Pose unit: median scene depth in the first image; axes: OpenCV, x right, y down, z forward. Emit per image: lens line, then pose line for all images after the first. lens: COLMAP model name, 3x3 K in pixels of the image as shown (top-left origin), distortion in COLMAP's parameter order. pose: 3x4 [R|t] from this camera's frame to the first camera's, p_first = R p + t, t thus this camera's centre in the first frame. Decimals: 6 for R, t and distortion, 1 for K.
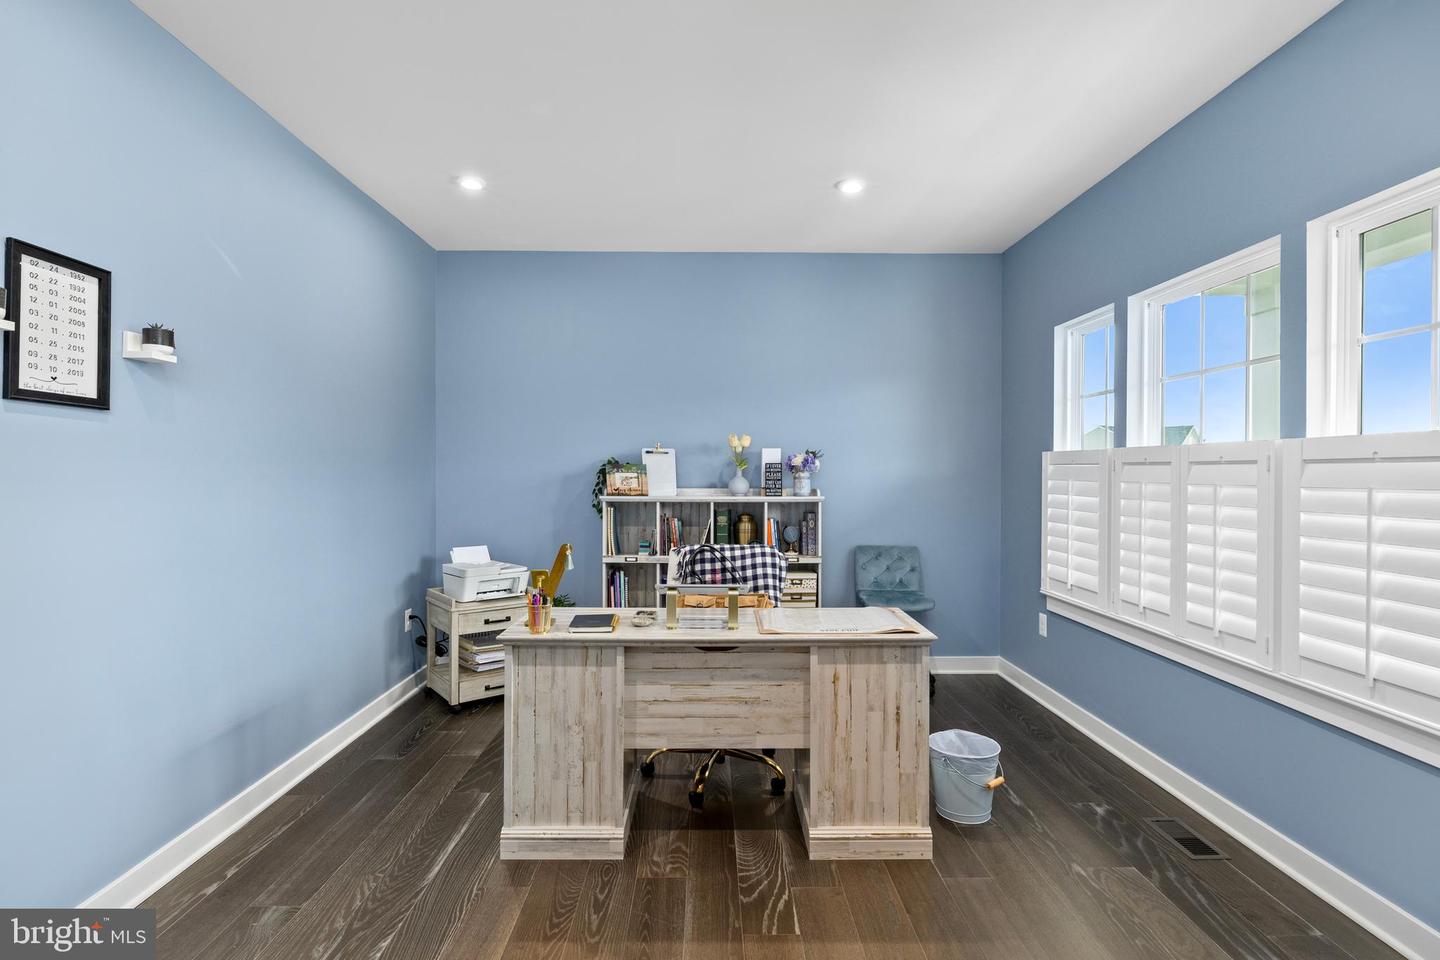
lens RADIAL K [[727.6, 0, 718.7], [0, 727.6, 473.9], [0, 0, 1]] dist [-0.001541, -0.000005]
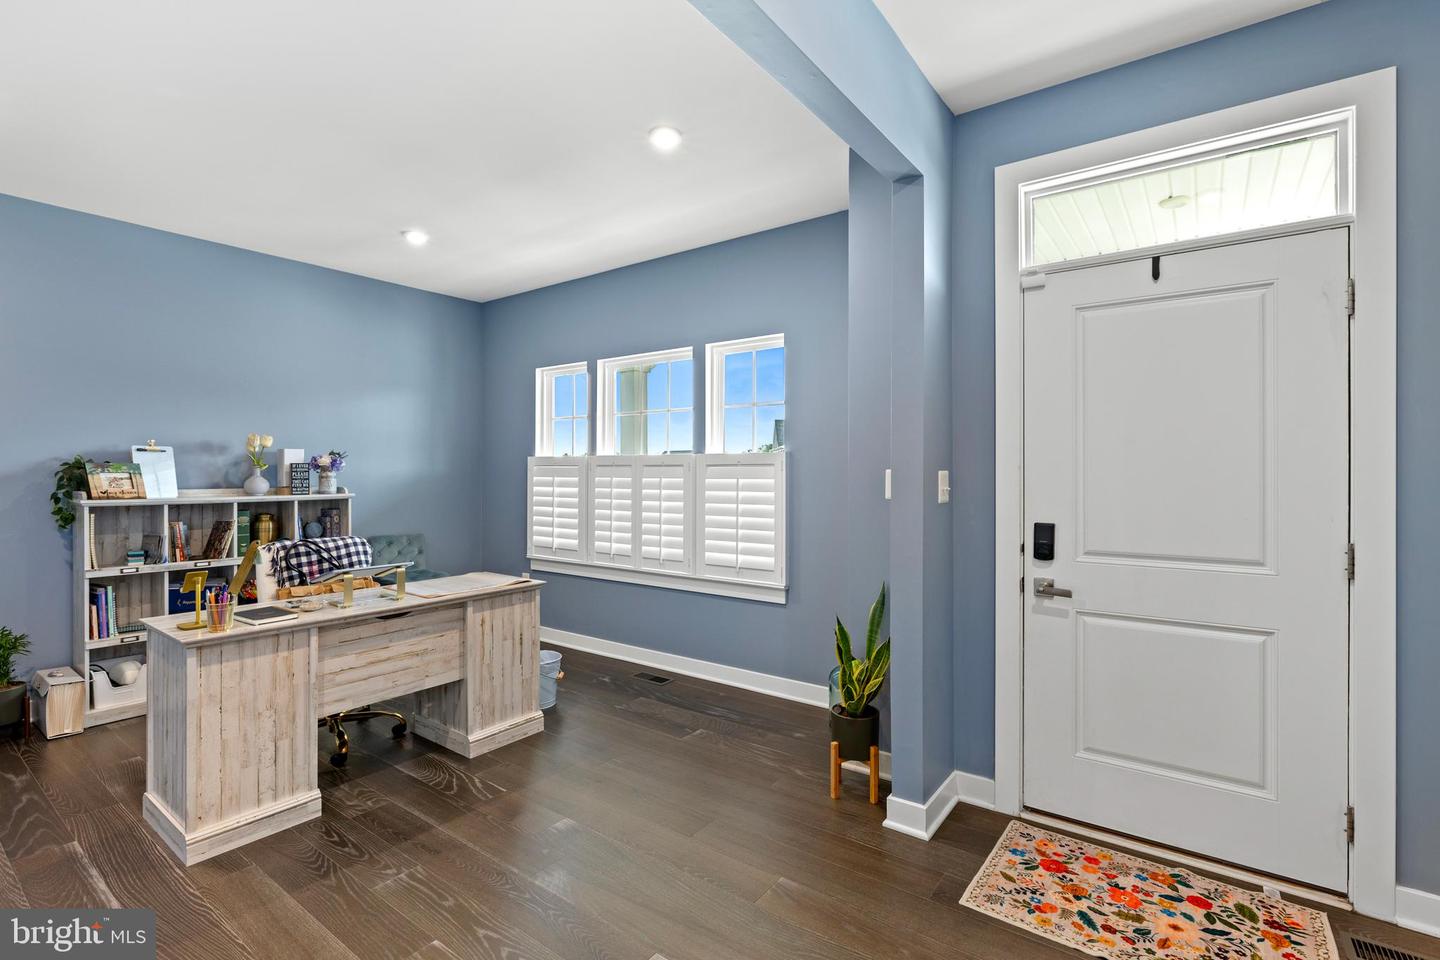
lens RADIAL K [[666.1, 0, 725.8], [0, 666.1, 477.4], [0, 0, 1]] dist [-0.000239, 0.000098]
pose [[0.601865, -0.010501, 0.798529, -0.518739], [0.004744, 0.999943, 0.009574, -0.000700], [-0.798584, -0.001975, 0.601881, -0.110134]]
